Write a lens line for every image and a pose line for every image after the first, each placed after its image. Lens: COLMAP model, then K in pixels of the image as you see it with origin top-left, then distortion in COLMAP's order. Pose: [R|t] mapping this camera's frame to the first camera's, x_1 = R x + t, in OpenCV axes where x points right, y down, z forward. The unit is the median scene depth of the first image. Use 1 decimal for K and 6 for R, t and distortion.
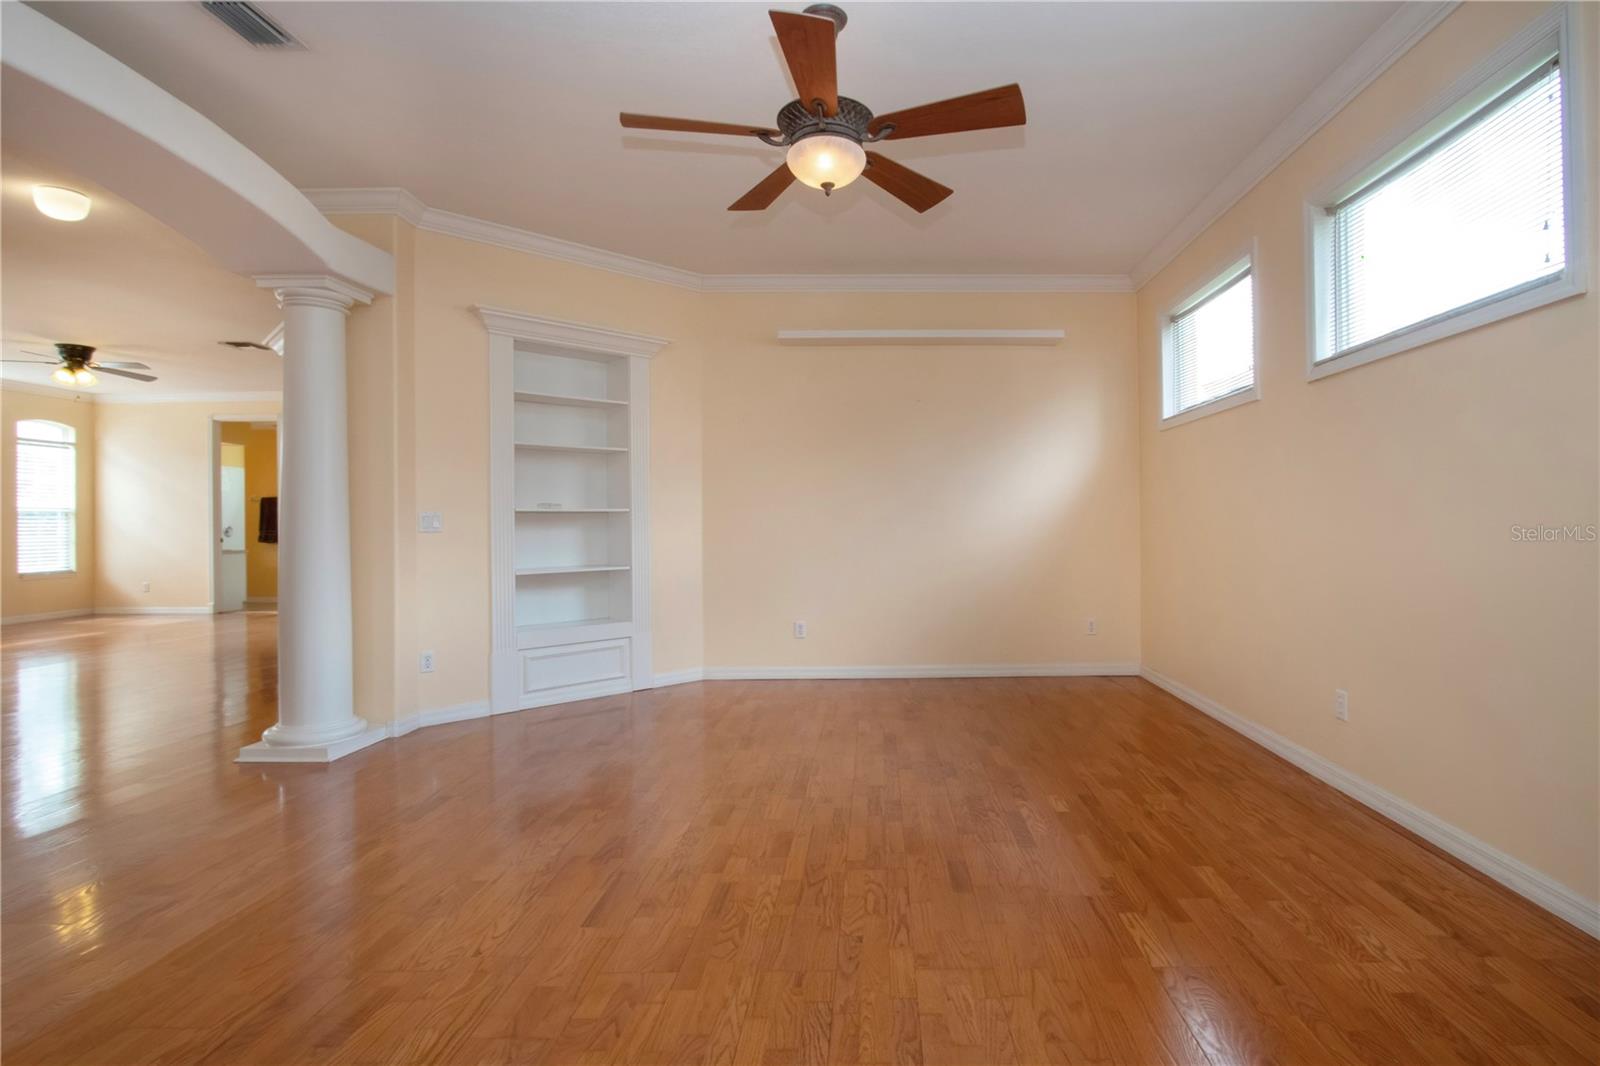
lens RADIAL K [[765.8, 0, 856.4], [0, 765.8, 518.3], [0, 0, 1]] dist [-0.003130, -0.000308]
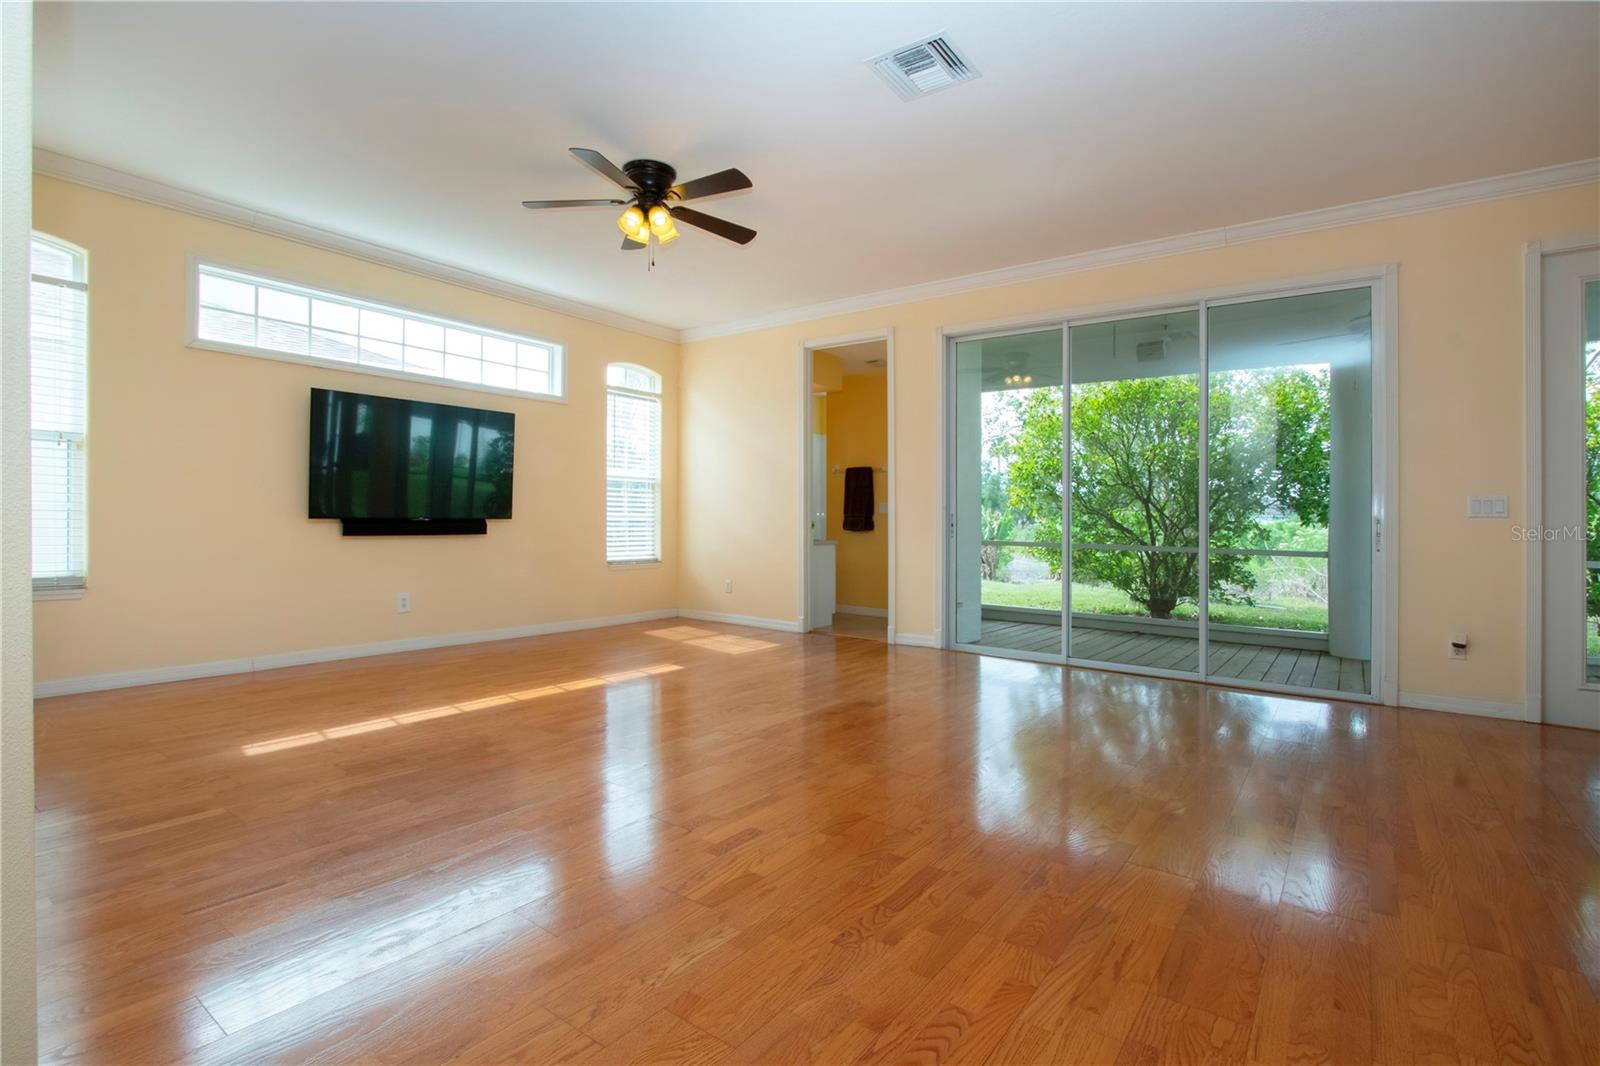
lens RADIAL K [[772.8, 0, 800.0], [0, 772.8, 533.0], [0, 0, 1]] dist [-0.010952, 0.000253]
pose [[0.801923, 0.029798, -0.596684, -0.441635], [-0.013237, 0.999396, 0.032120, 0.015048], [0.597281, -0.017859, 0.801833, 0.455360]]
